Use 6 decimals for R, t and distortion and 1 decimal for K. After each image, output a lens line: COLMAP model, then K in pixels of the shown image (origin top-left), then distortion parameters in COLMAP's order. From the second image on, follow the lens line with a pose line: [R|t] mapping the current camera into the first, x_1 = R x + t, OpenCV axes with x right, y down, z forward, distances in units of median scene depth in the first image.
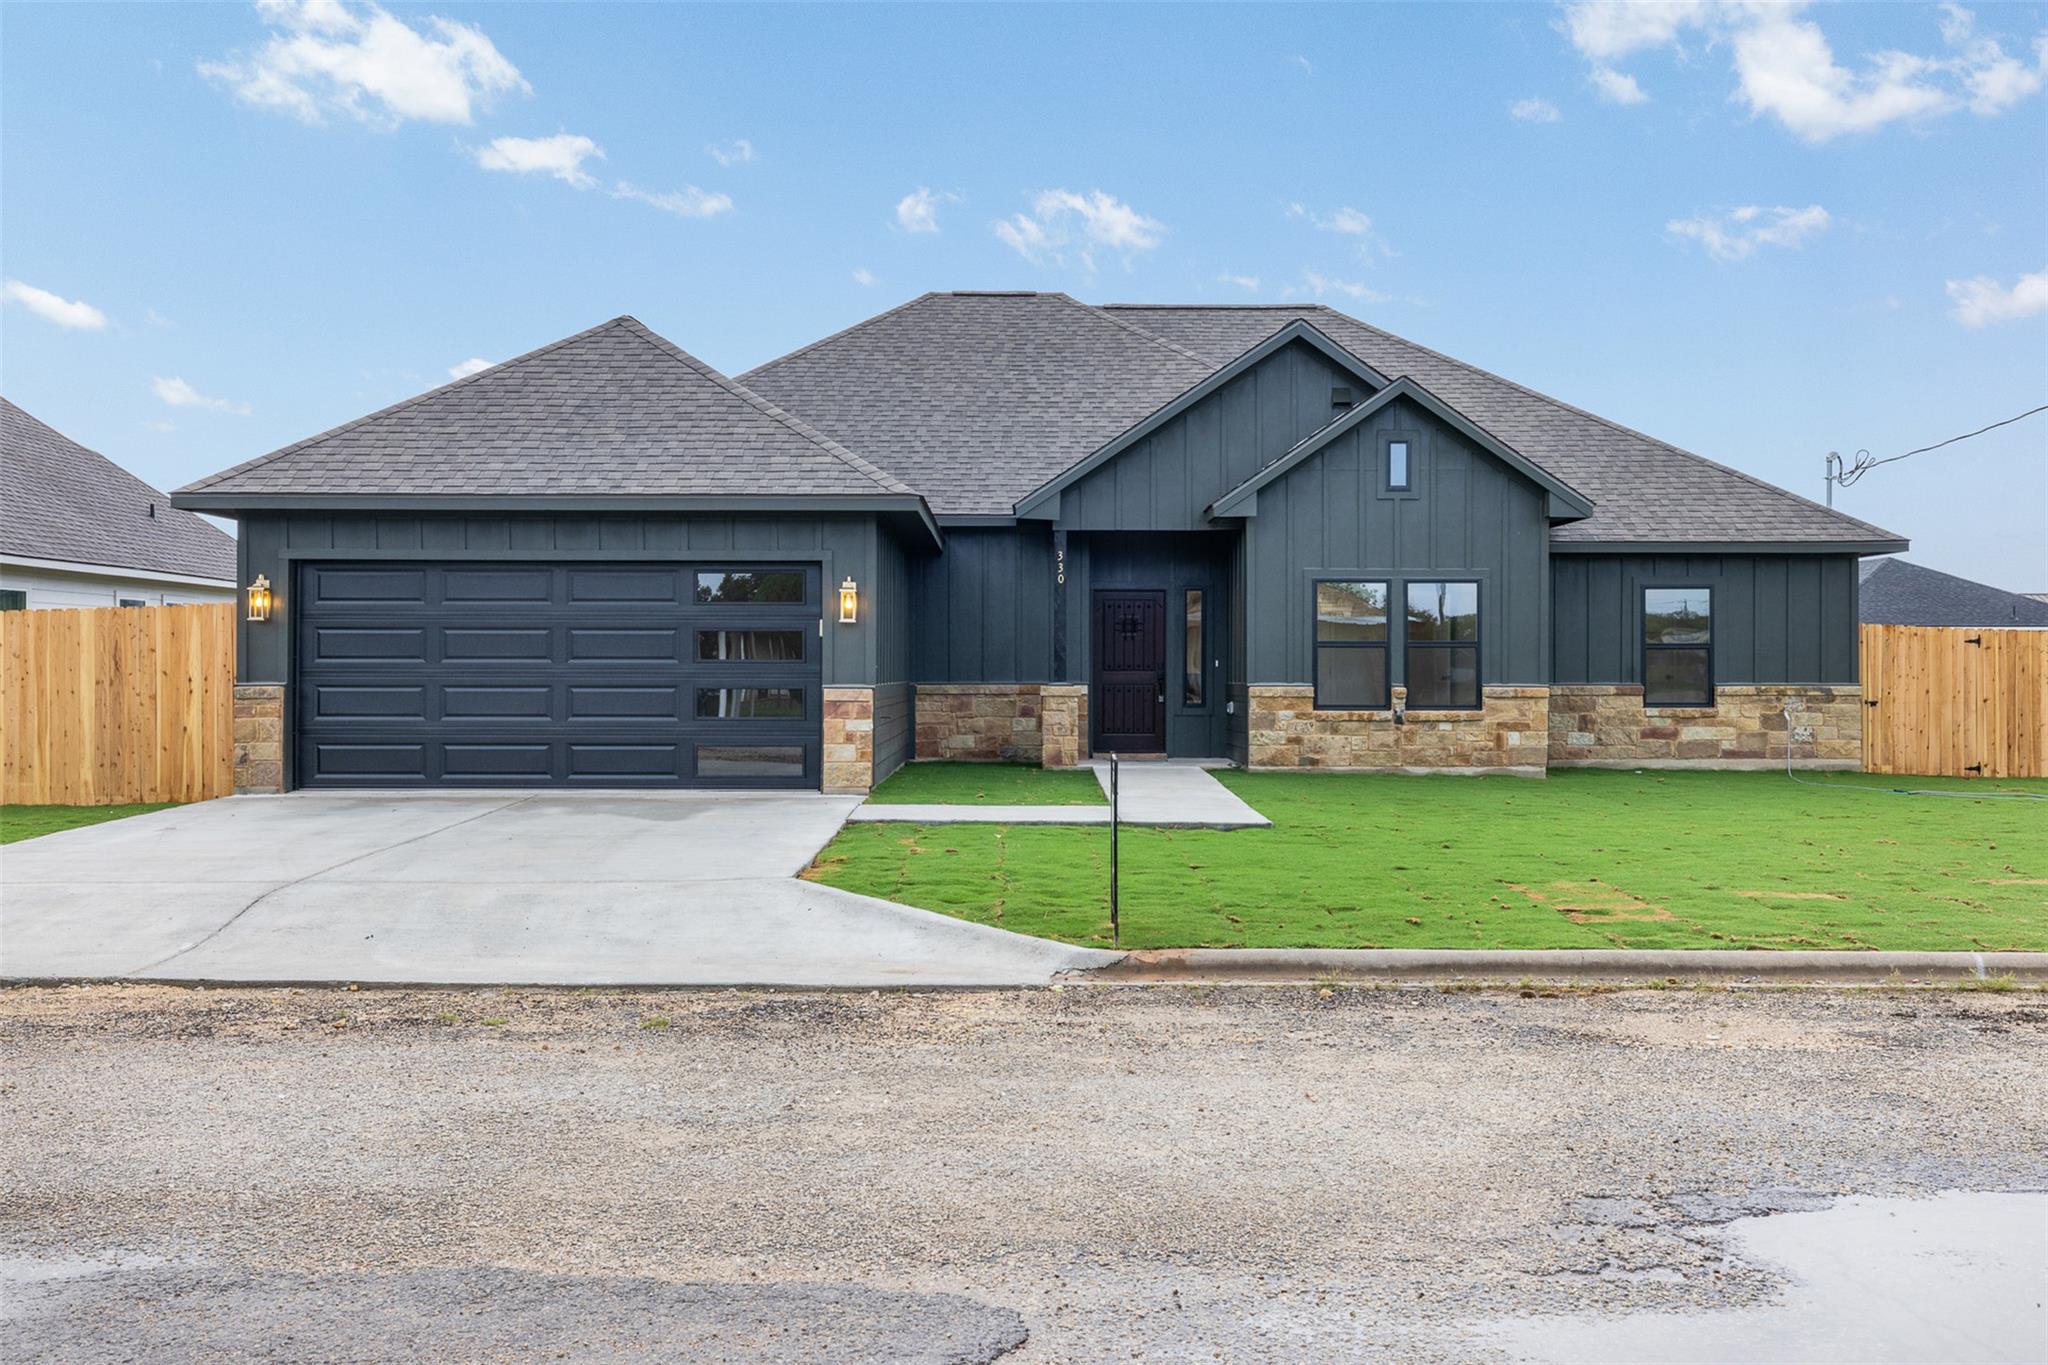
lens RADIAL K [[1790.7, 0, 1028.2], [0, 1790.7, 688.3], [0, 0, 1]] dist [-0.001131, 0.001064]
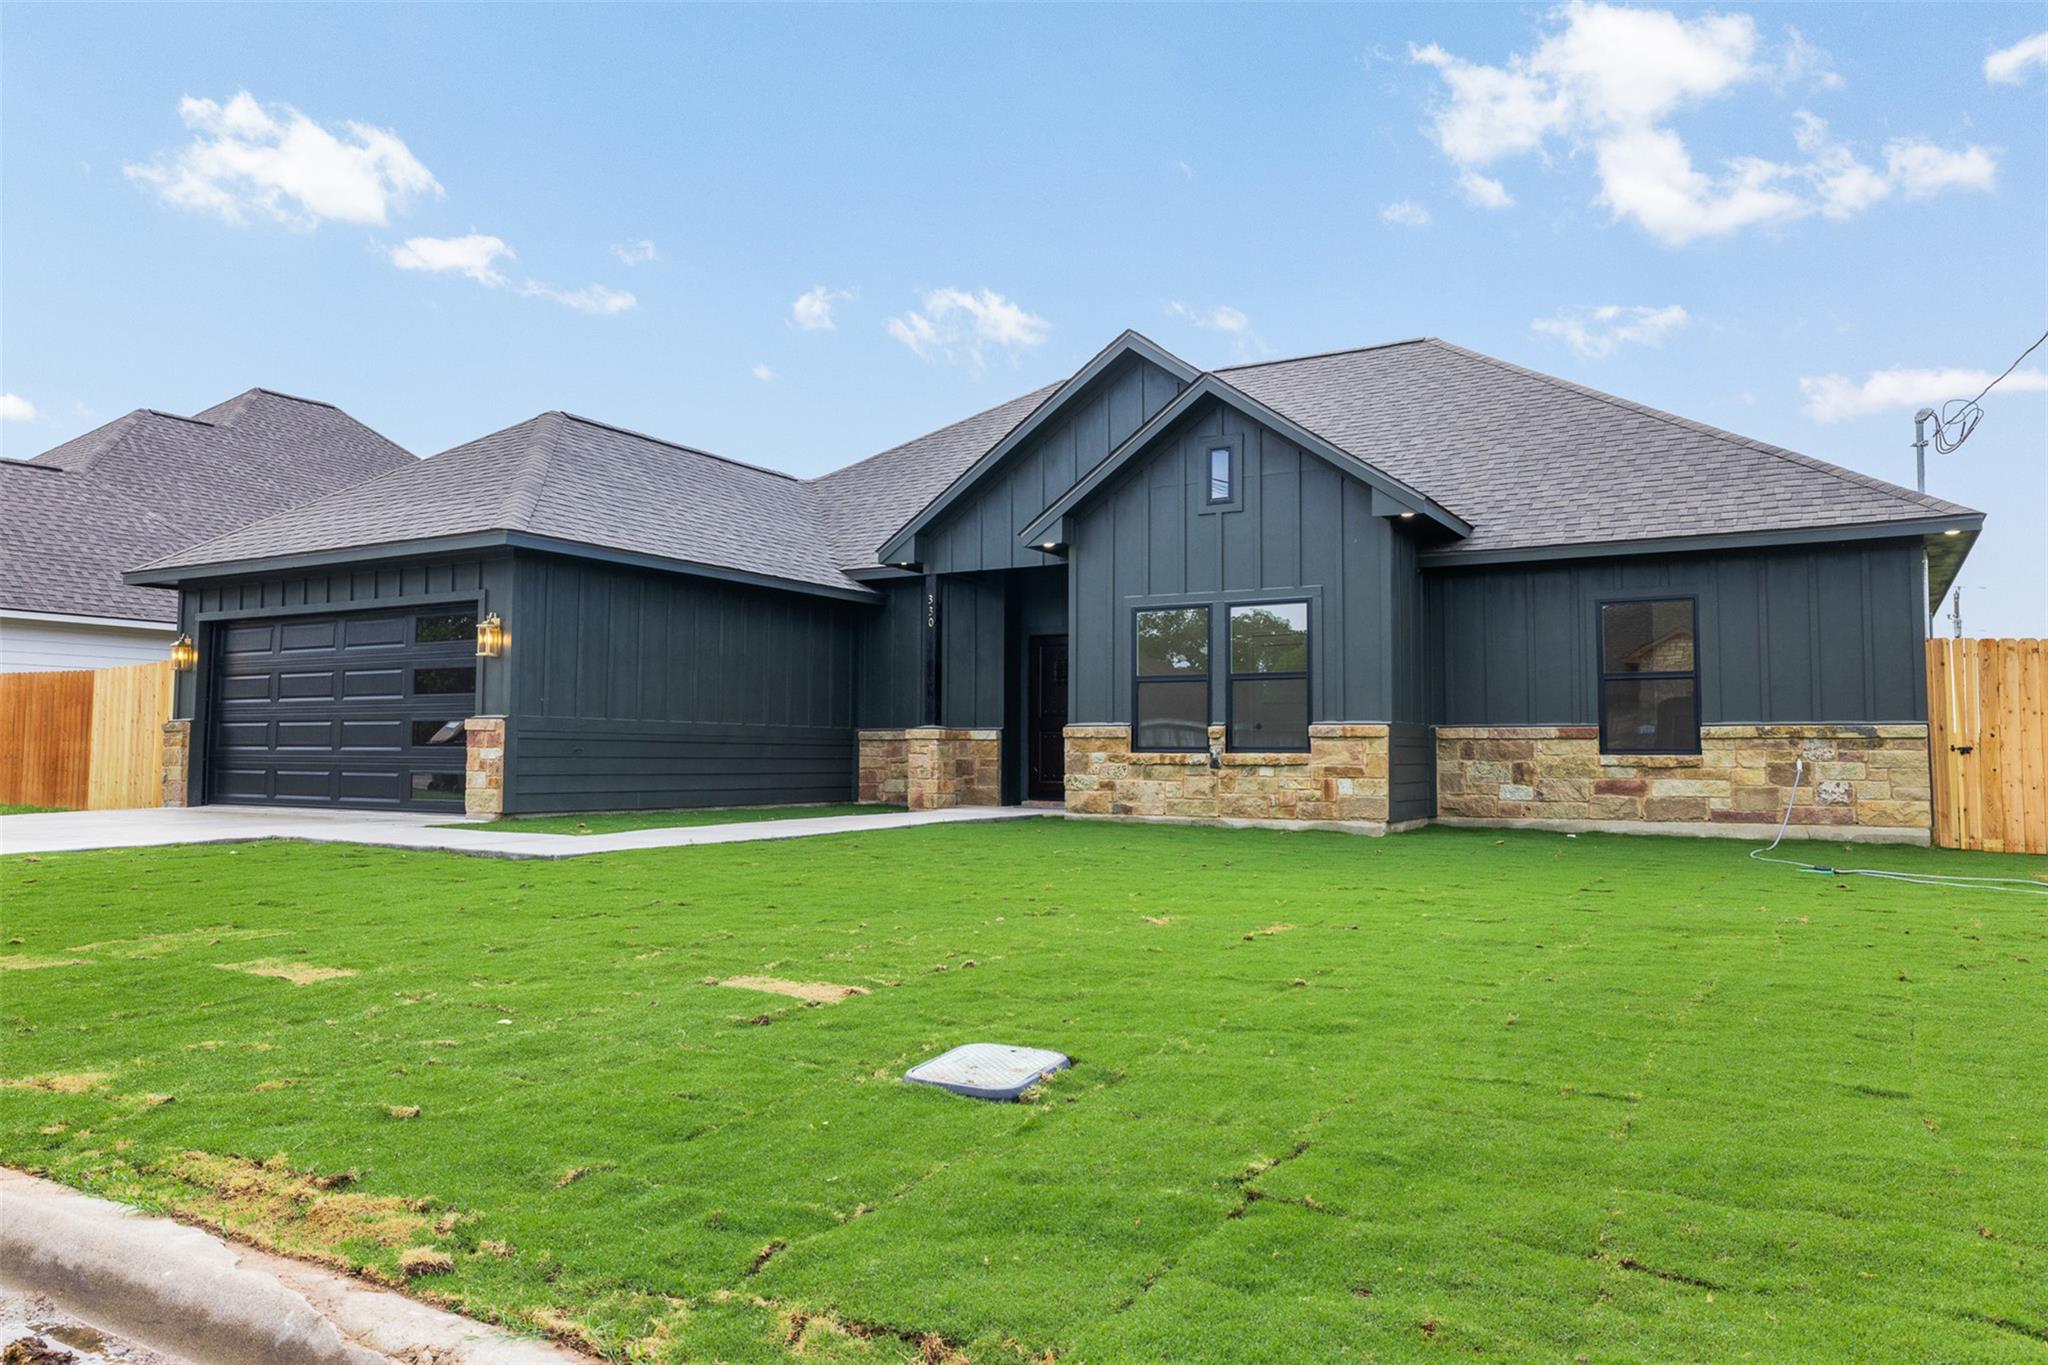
lens RADIAL K [[1415.3, 0, 1010.1], [0, 1415.3, 680.5], [0, 0, 1]] dist [0.002346, 0.000852]
pose [[0.857538, -0.024540, -0.513836, 0.477369], [-0.010148, 0.997860, -0.064592, 0.022792], [0.514321, 0.060605, 0.855454, 0.357558]]
